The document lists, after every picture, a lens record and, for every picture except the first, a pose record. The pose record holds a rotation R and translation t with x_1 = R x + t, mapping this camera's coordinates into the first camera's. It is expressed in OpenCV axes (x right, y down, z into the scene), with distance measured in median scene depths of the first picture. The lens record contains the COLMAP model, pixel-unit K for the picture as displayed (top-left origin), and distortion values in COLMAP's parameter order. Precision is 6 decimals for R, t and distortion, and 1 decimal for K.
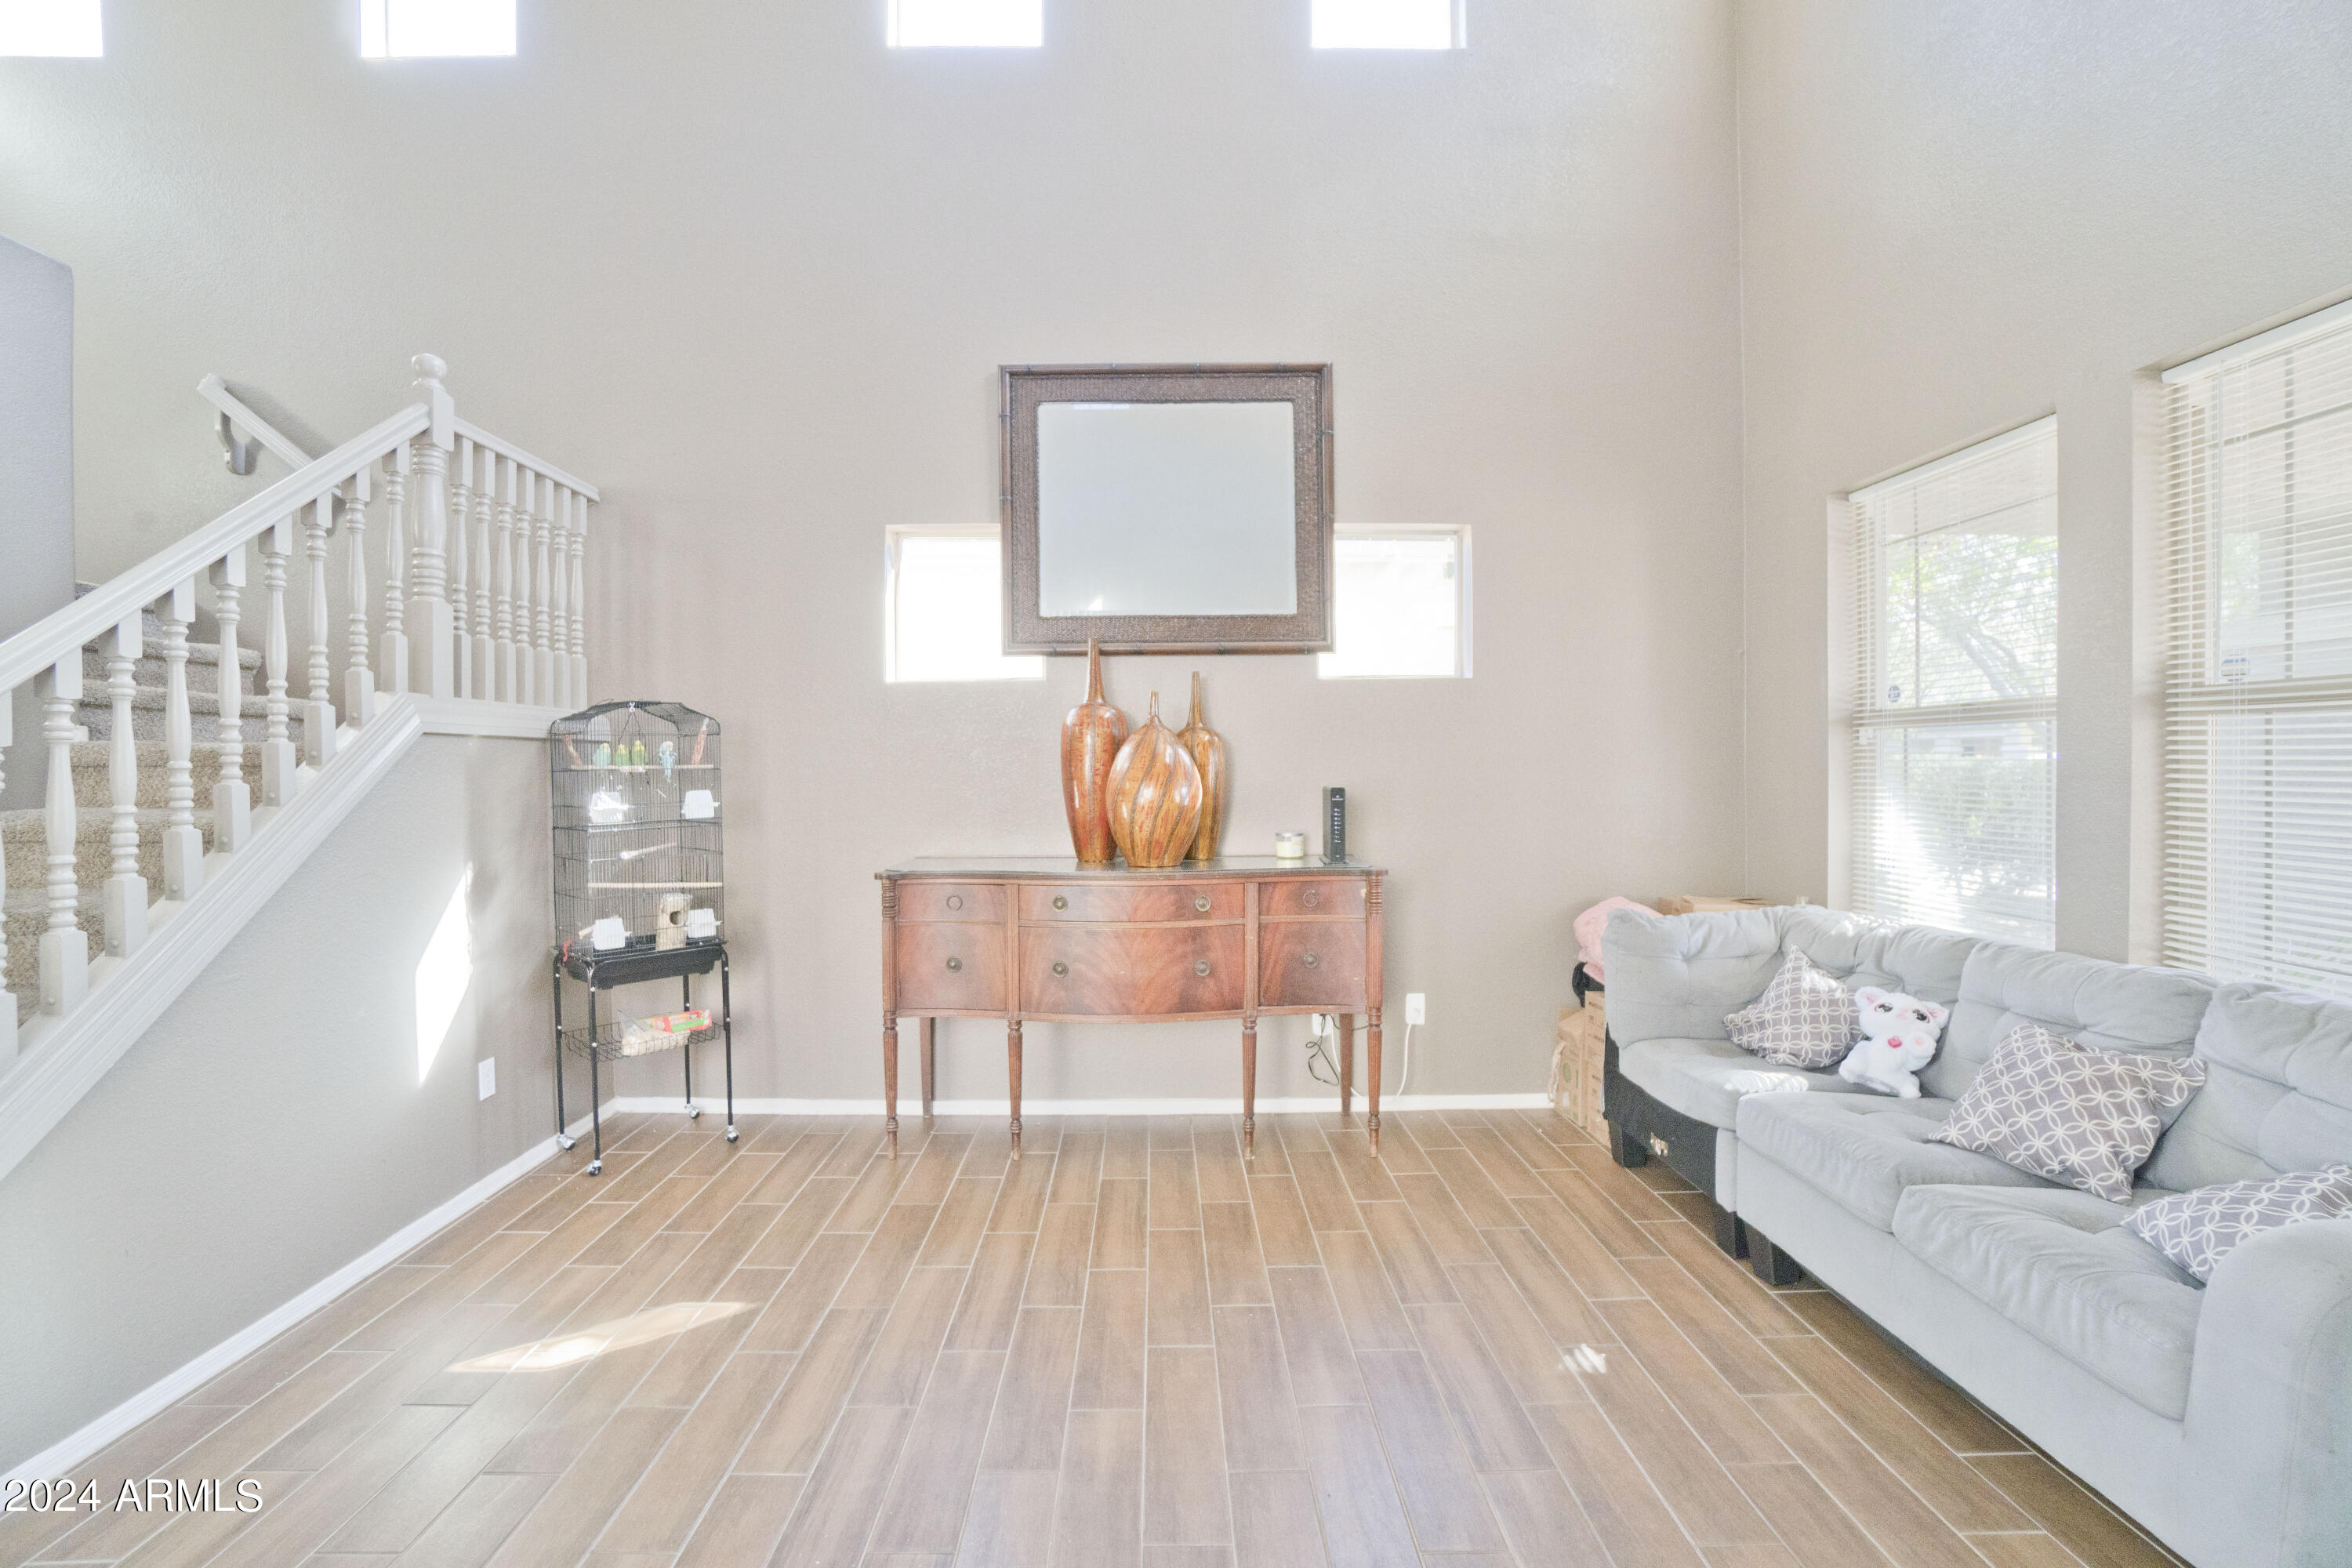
lens RADIAL K [[1036.0, 0, 1160.2], [0, 1036.0, 782.1], [0, 0, 1]] dist [-0.066319, 0.023540]
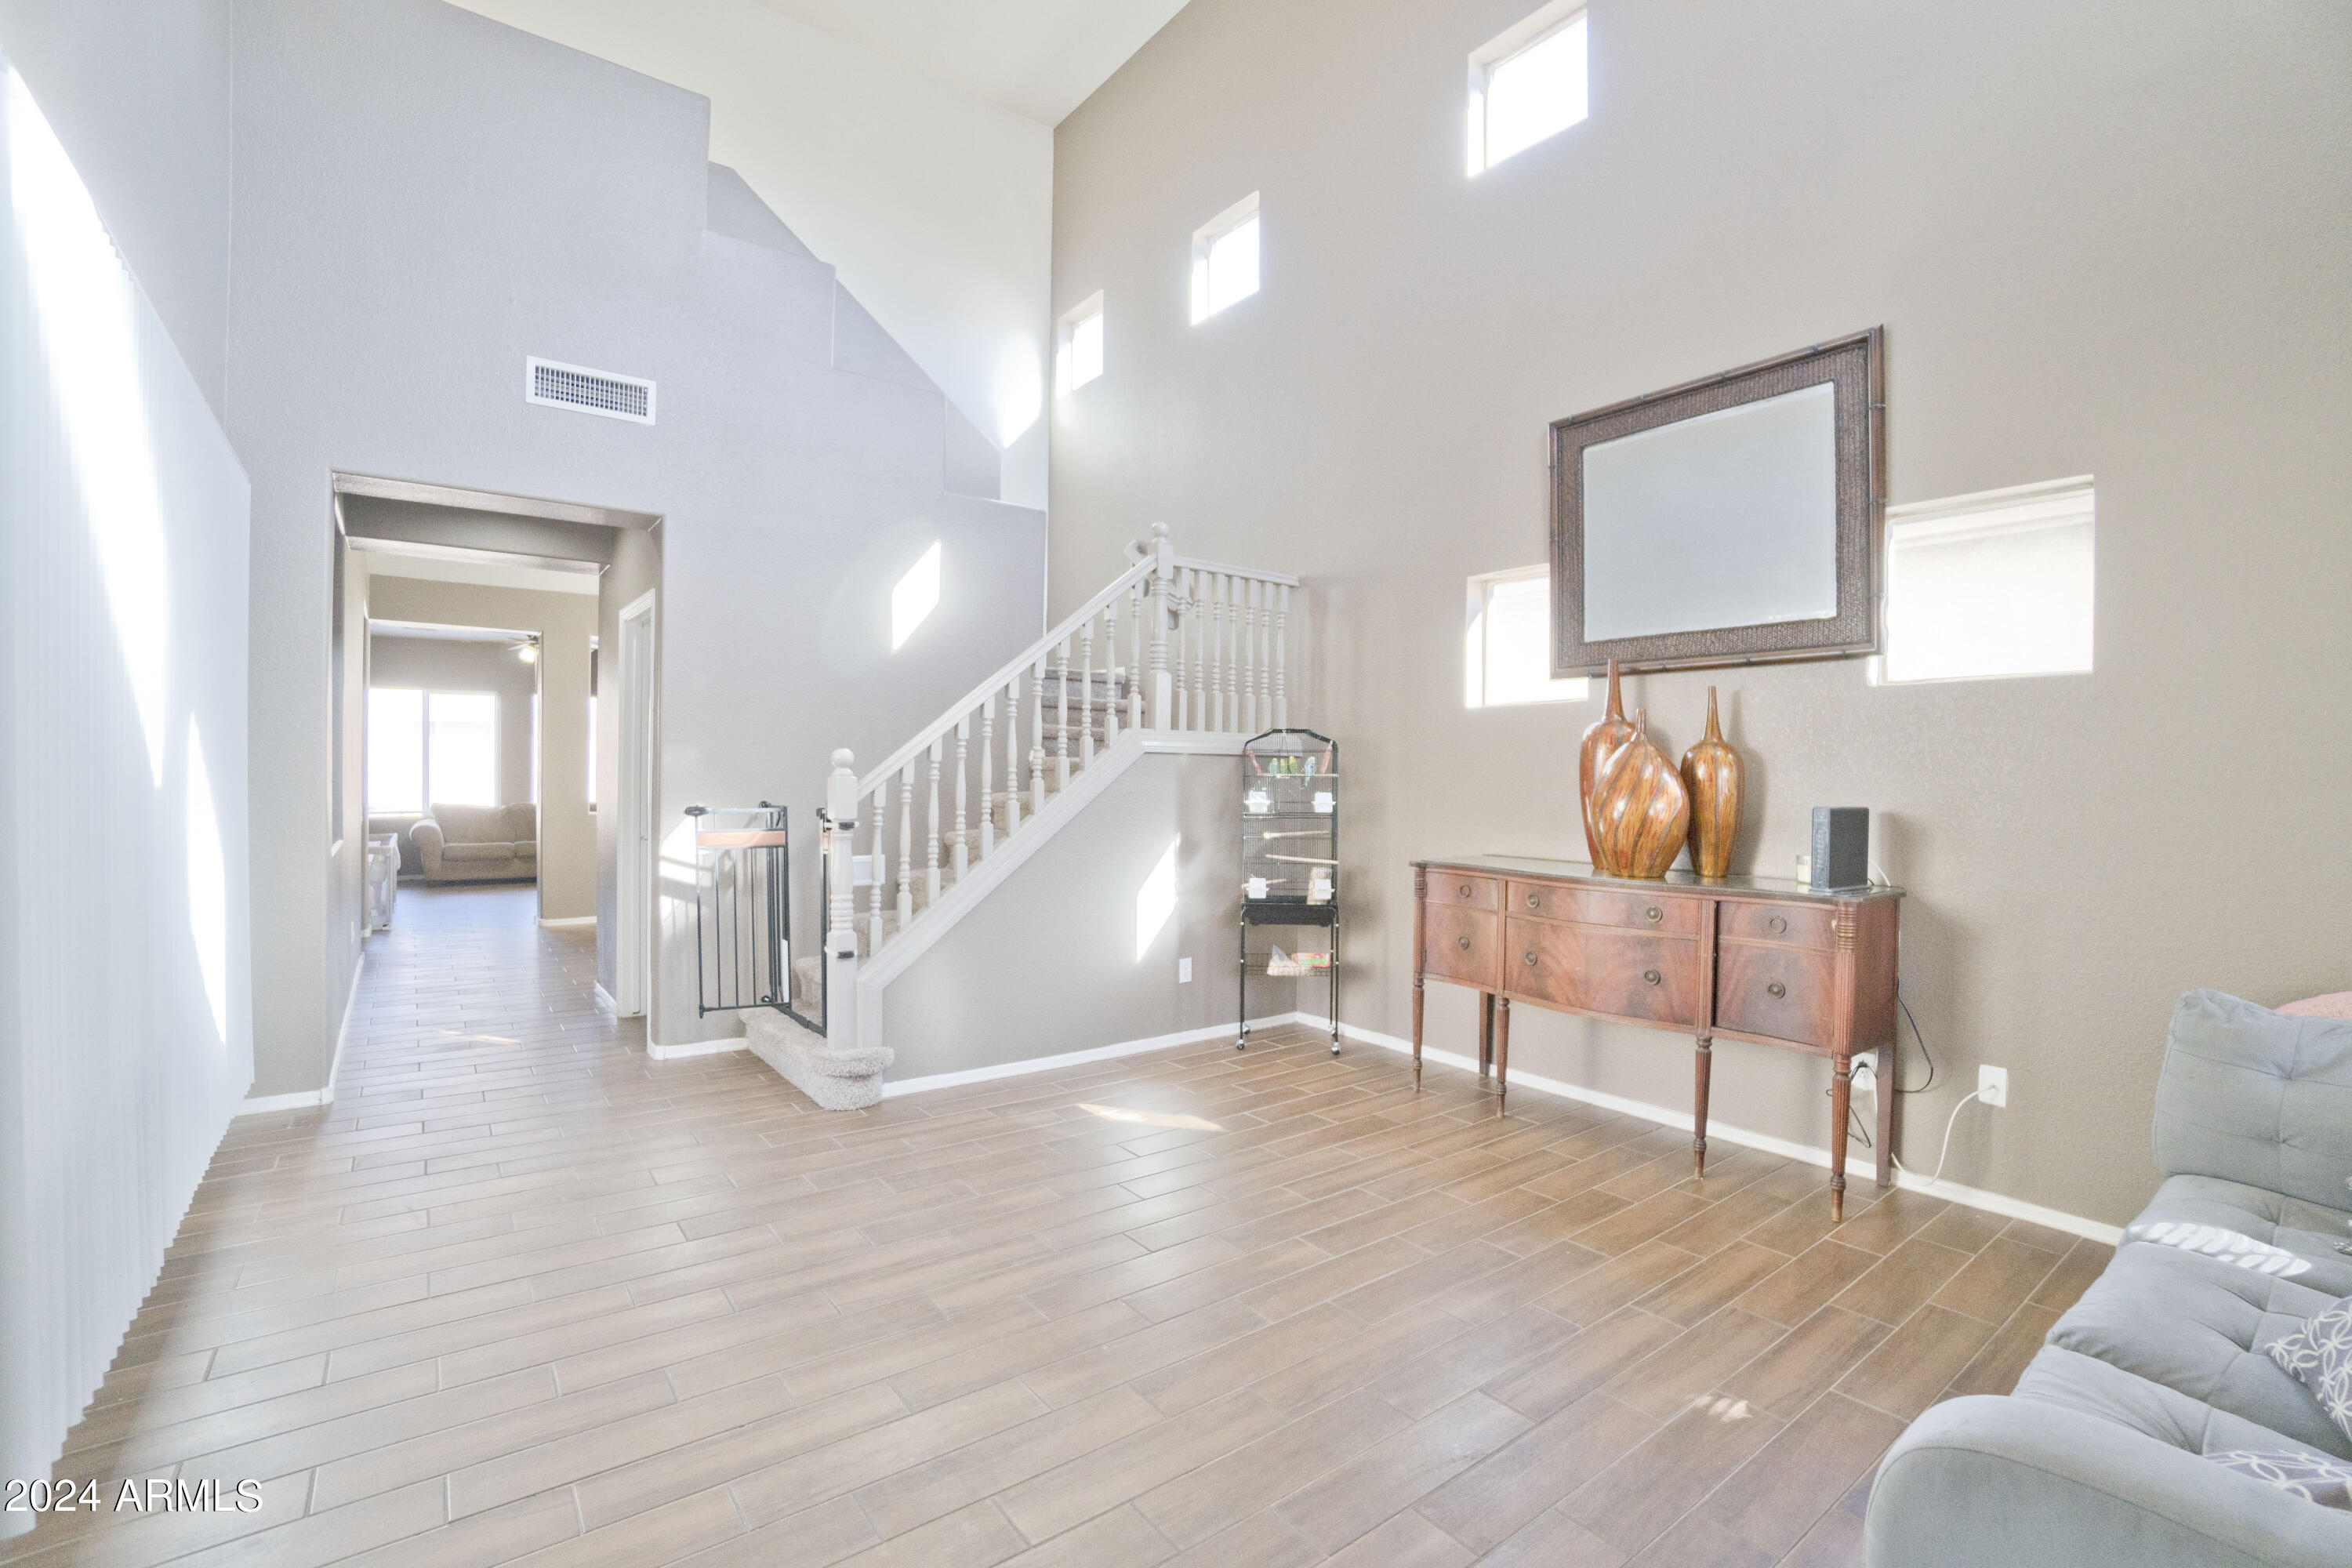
lens RADIAL K [[1036.0, 0, 1160.2], [0, 1036.0, 782.1], [0, 0, 1]] dist [-0.066319, 0.023540]
pose [[0.594083, 0.018739, -0.804185, 0.550064], [-0.026670, 0.999638, 0.003591, -0.004921], [0.803961, 0.019315, 0.594368, -0.001942]]
